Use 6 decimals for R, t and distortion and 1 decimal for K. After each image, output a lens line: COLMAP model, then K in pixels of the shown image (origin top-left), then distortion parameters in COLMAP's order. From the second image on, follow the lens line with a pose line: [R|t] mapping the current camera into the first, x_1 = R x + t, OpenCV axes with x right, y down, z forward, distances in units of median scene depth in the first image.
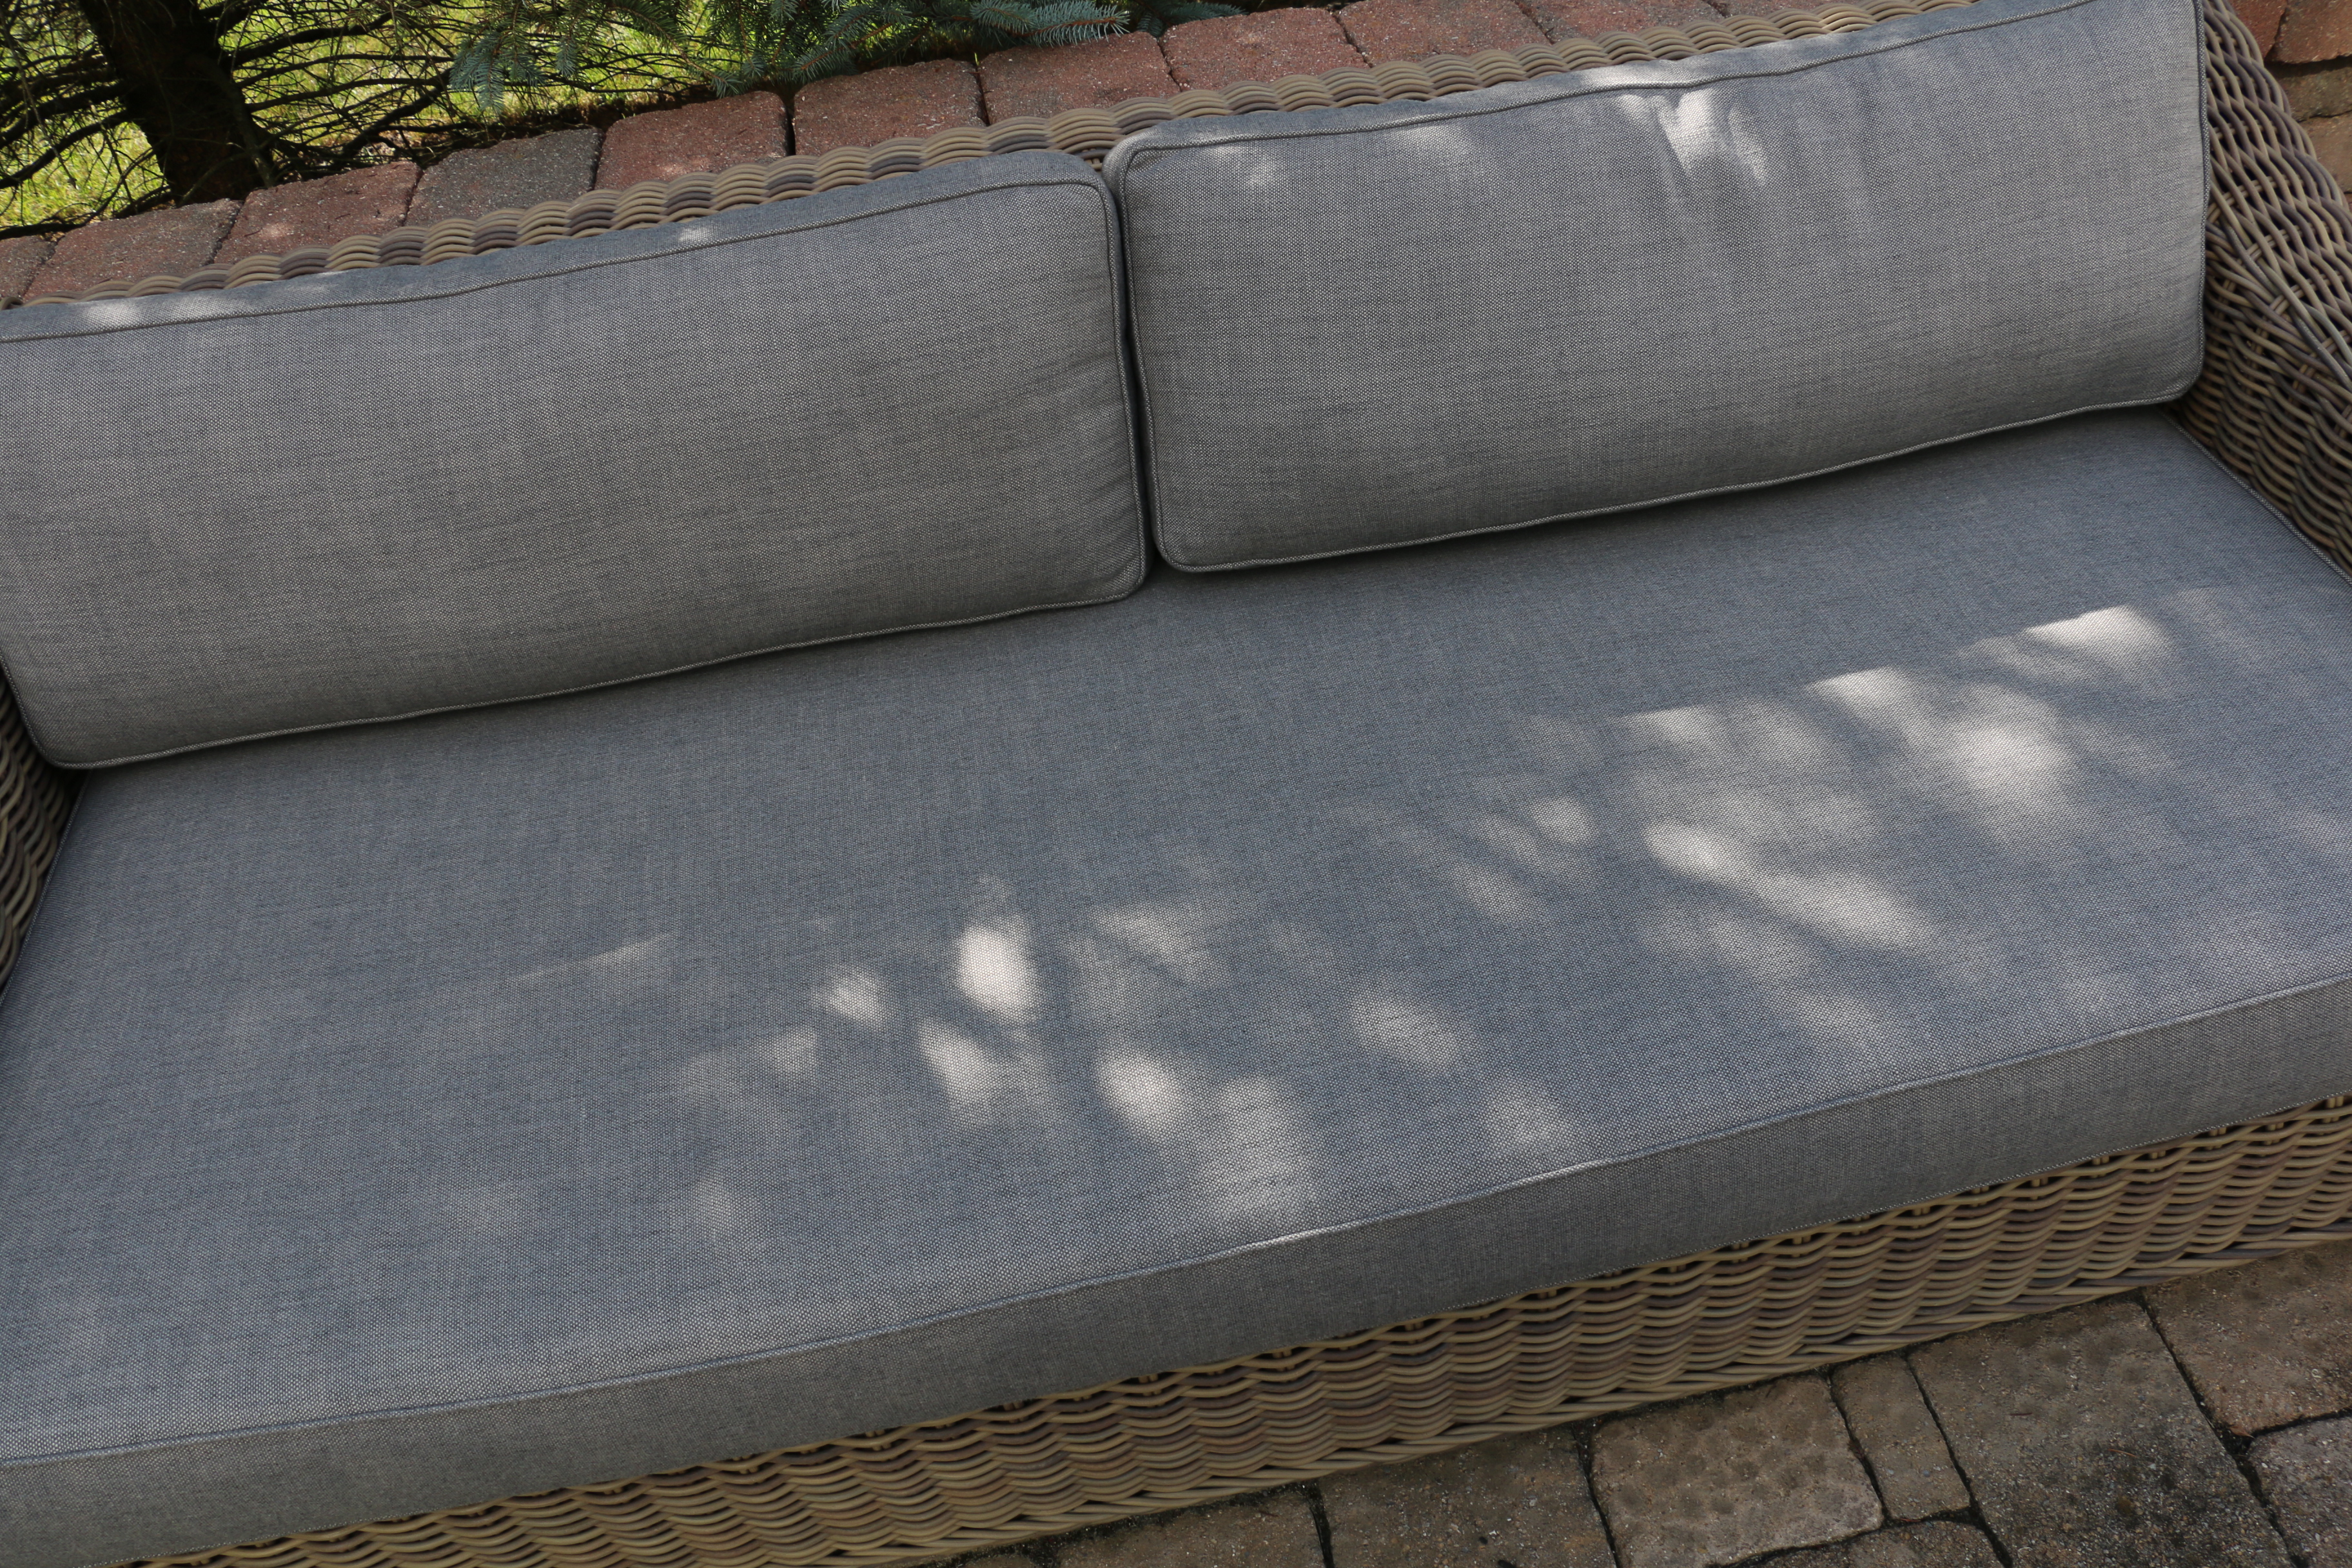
lens RADIAL K [[1947.2, 0, 1181.7], [0, 1947.2, 784.8], [0, 0, 1]] dist [-0.125006, 0.054265]
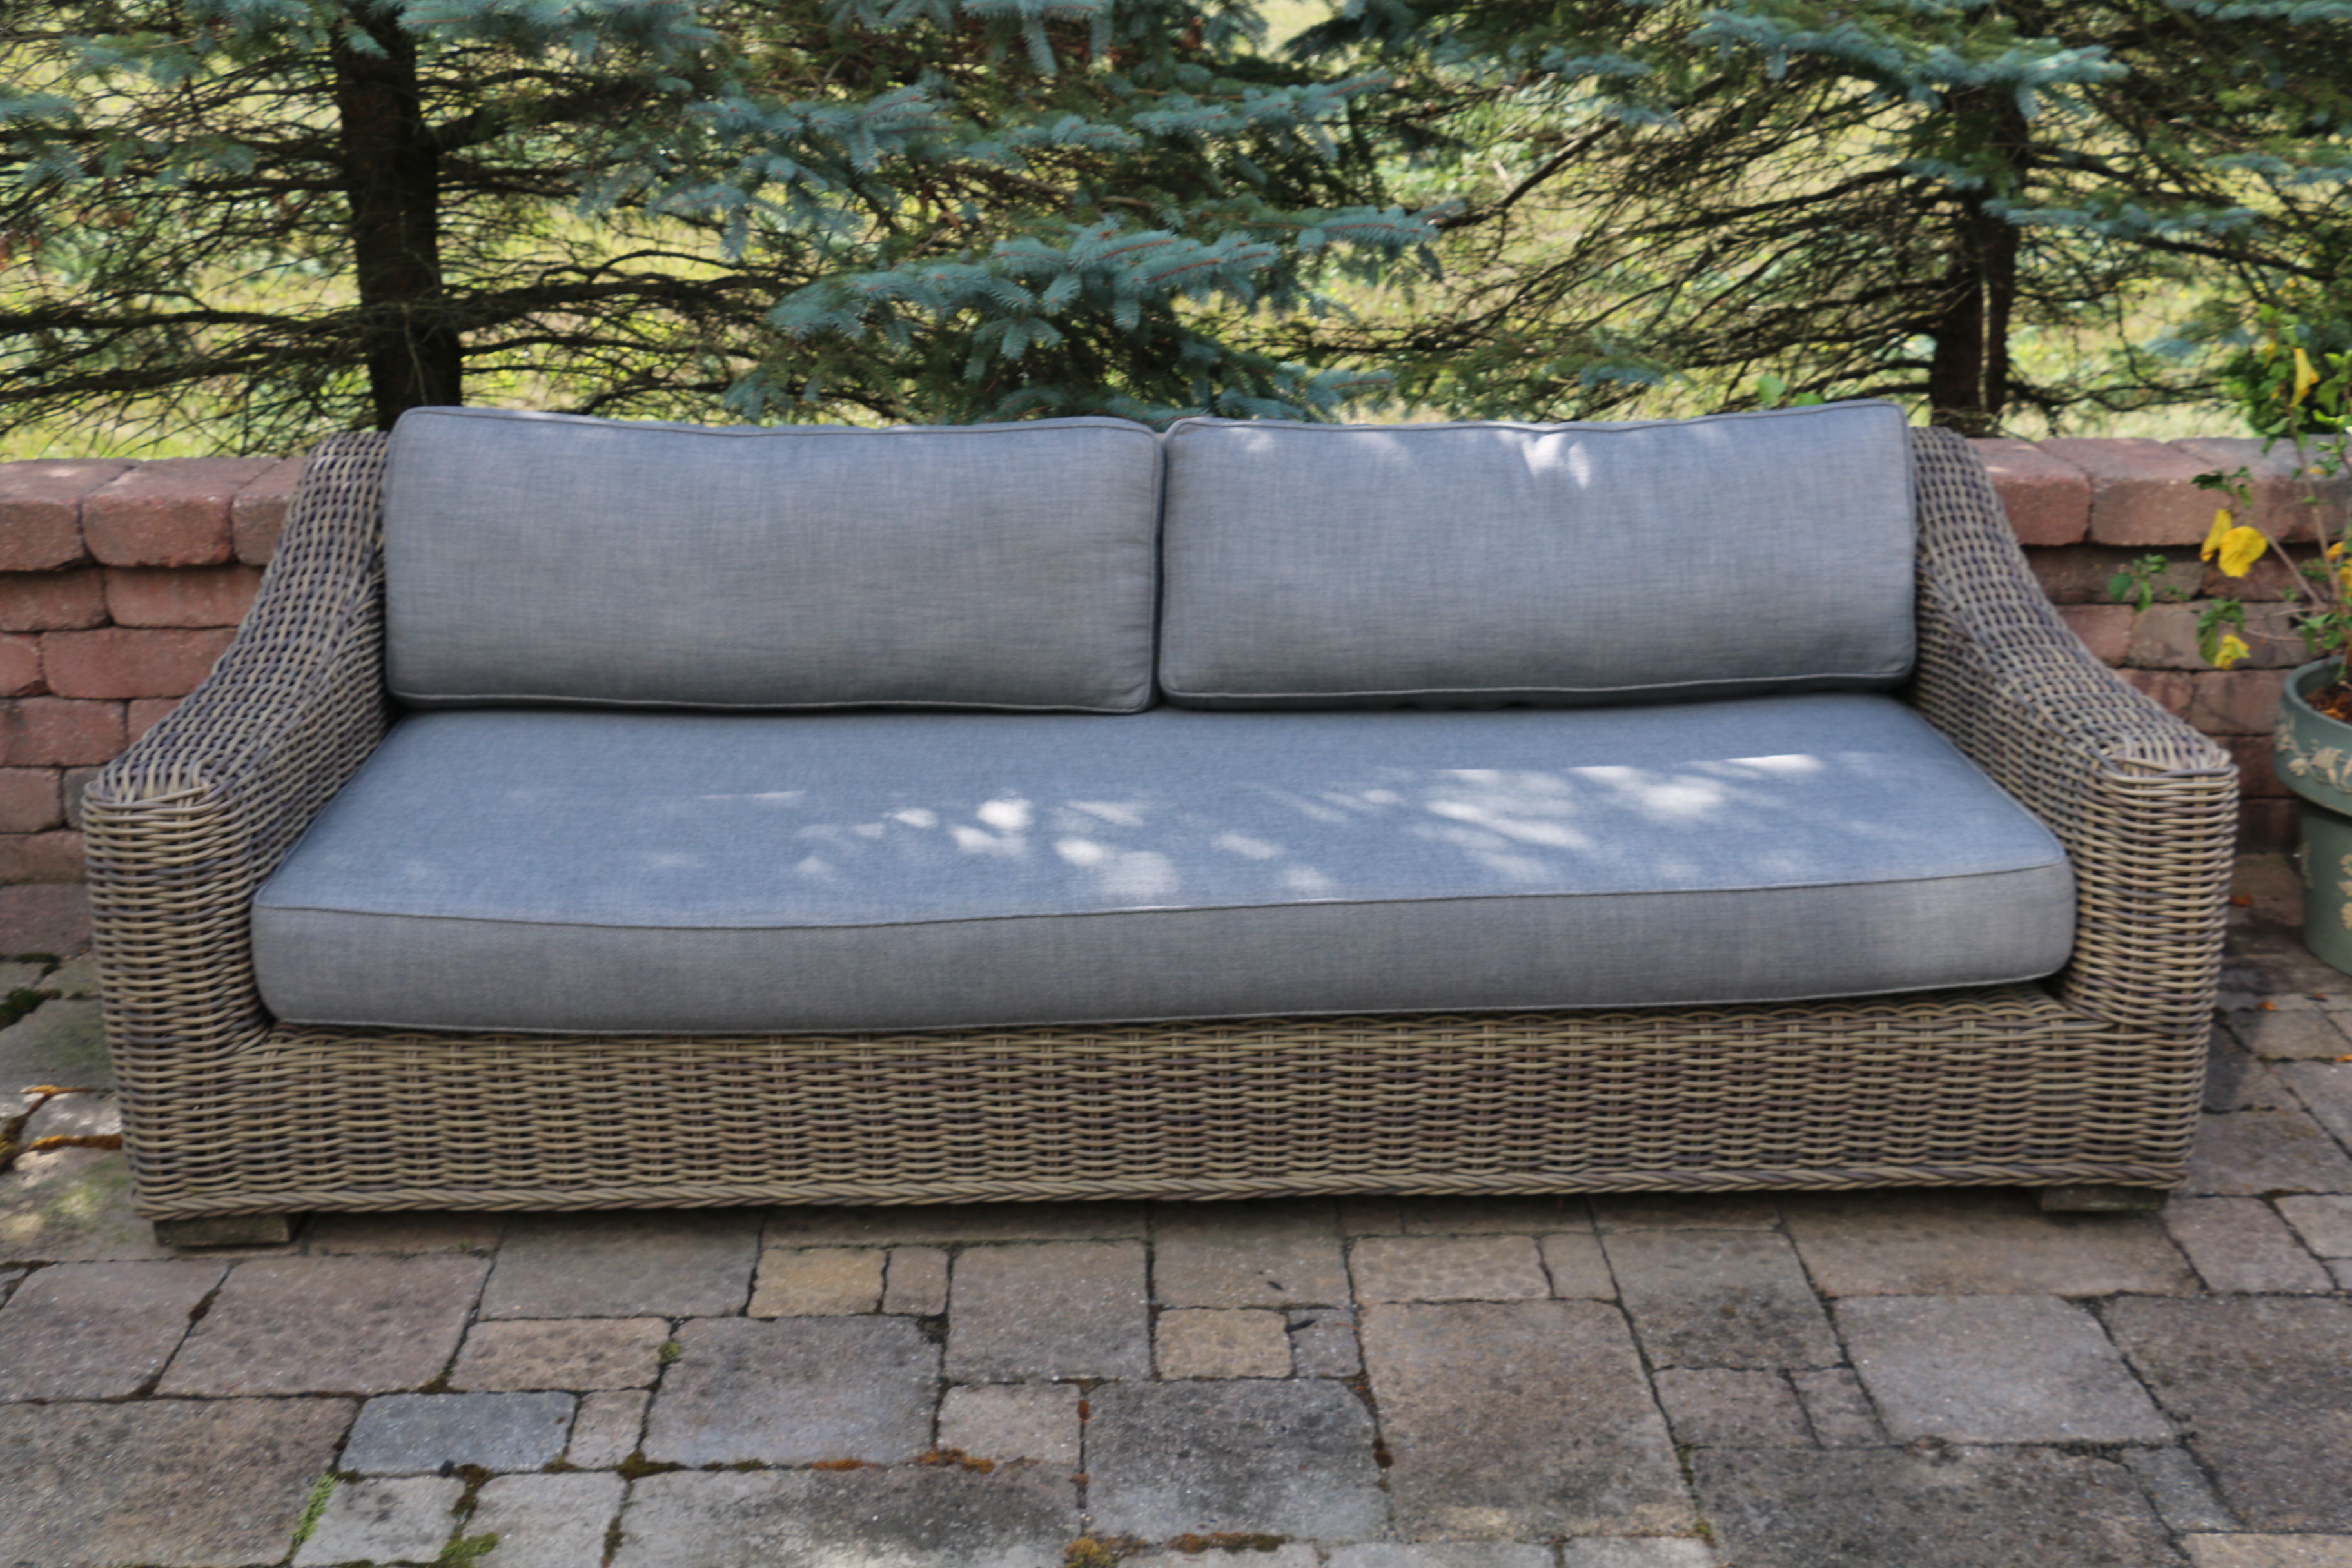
lens RADIAL K [[2638.6, 0, 1169.7], [0, 2638.6, 784.4], [0, 0, 1]] dist [0.013483, 0.000000]
pose [[0.987278, 0.125513, -0.097618, 0.215691], [-0.154120, 0.906385, -0.393335, 0.791180], [0.039111, 0.403376, 0.914198, -0.861257]]
